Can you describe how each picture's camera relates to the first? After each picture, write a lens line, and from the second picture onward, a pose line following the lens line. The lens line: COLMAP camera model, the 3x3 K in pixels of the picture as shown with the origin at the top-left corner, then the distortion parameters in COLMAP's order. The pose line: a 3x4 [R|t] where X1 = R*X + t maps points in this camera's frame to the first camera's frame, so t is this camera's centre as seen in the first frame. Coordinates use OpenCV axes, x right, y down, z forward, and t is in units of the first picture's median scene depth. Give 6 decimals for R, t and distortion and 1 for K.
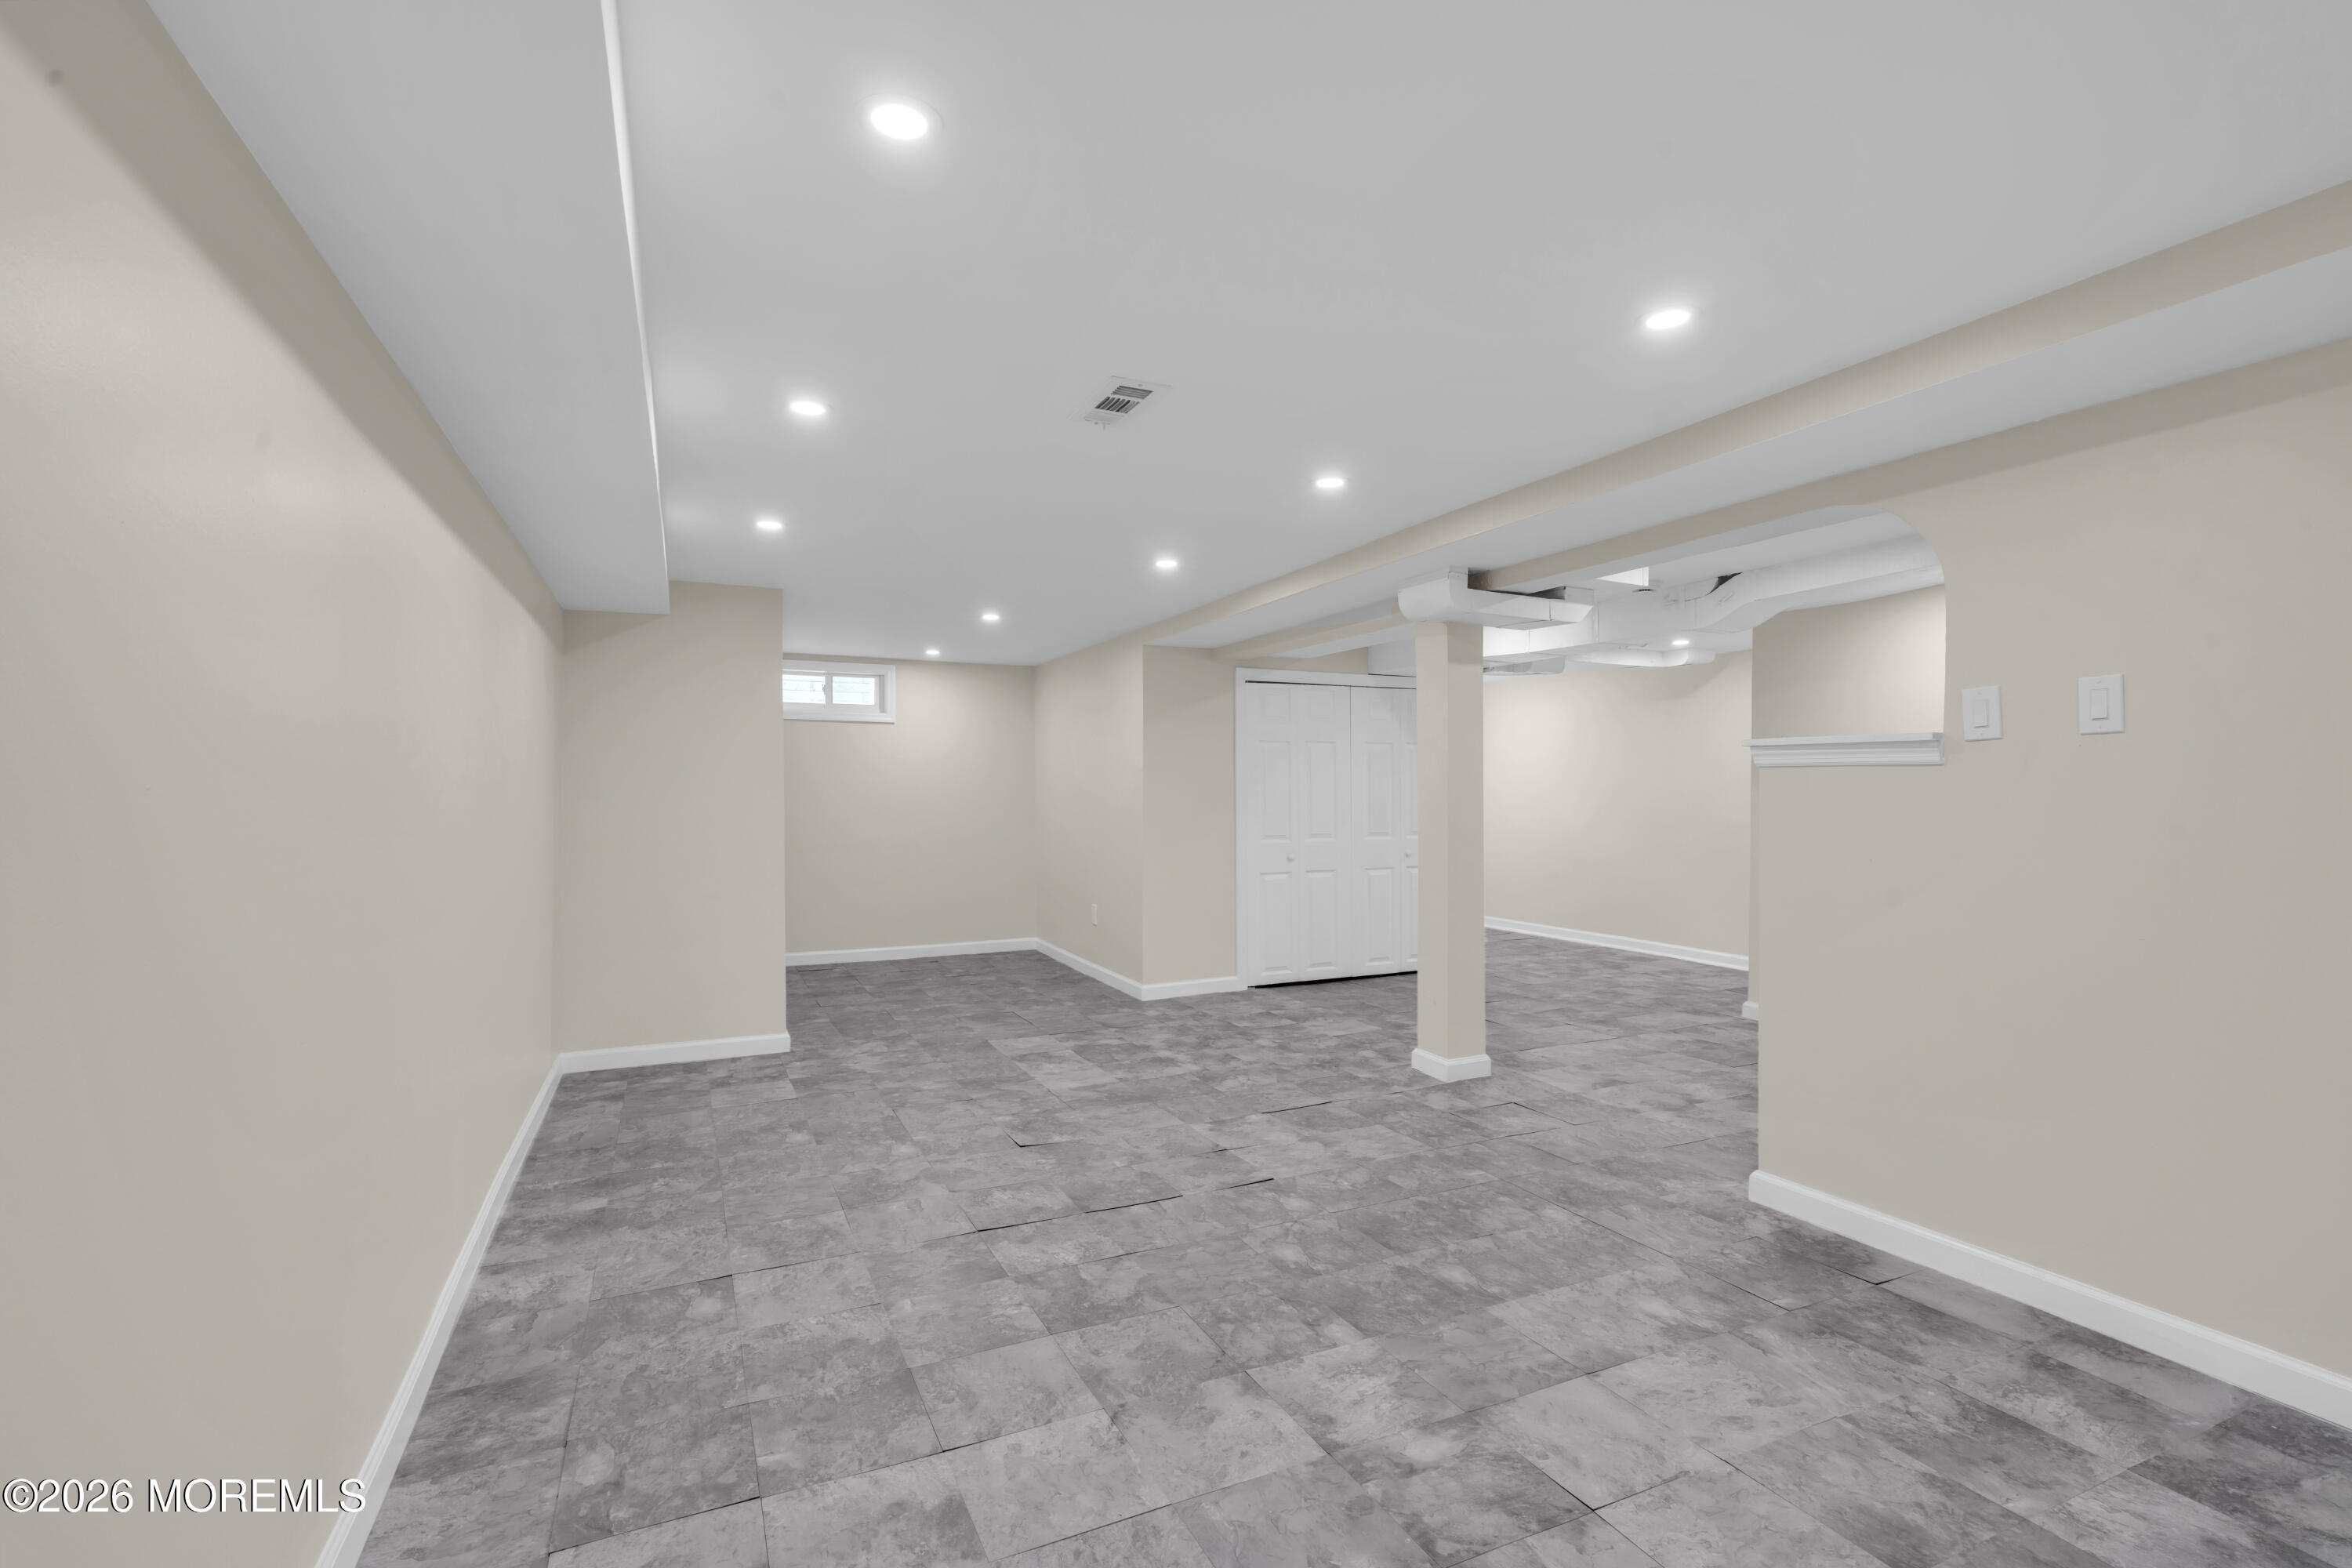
lens RADIAL K [[1069.9, 0, 1178.9], [0, 1069.9, 783.7], [0, 0, 1]] dist [-0.001886, 0.000414]
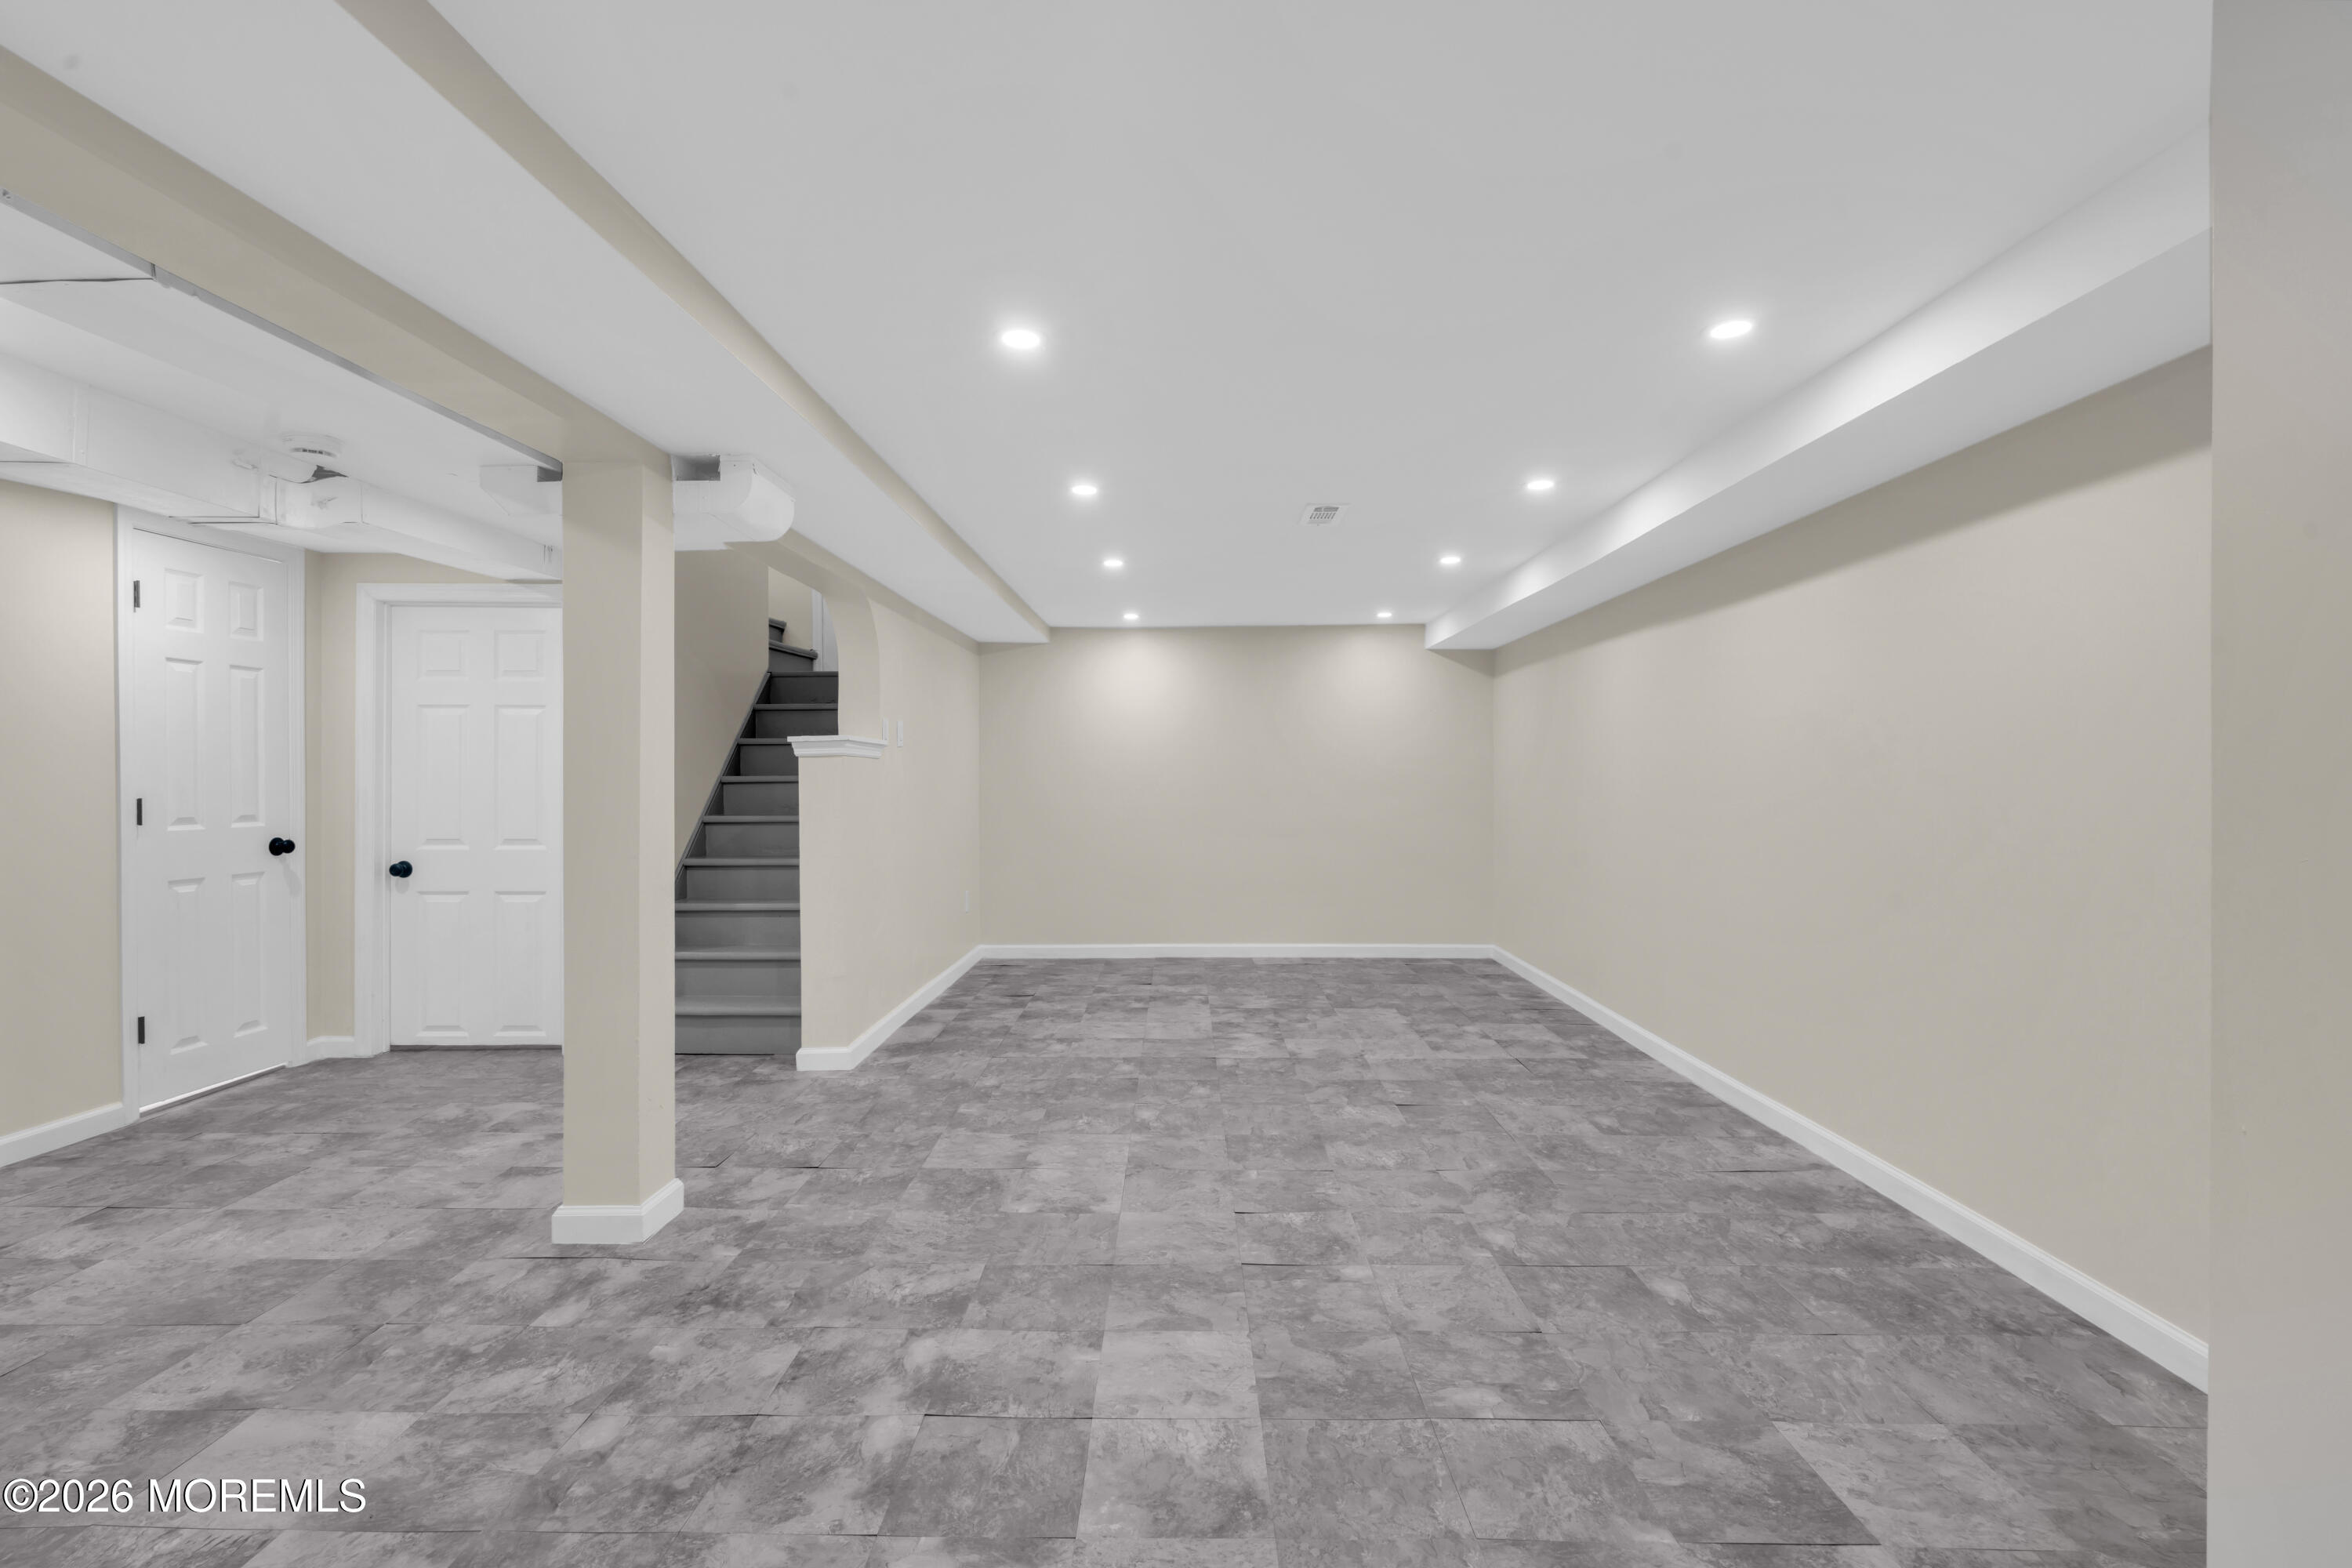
lens RADIAL K [[1069.9, 0, 1178.7], [0, 1069.9, 787.9], [0, 0, 1]] dist [-0.001886, 0.000414]
pose [[-0.902231, 0.000344, 0.431252, -0.378498], [0.001771, 0.999994, 0.002907, 0.020938], [-0.431249, 0.003386, -0.902227, 1.778916]]
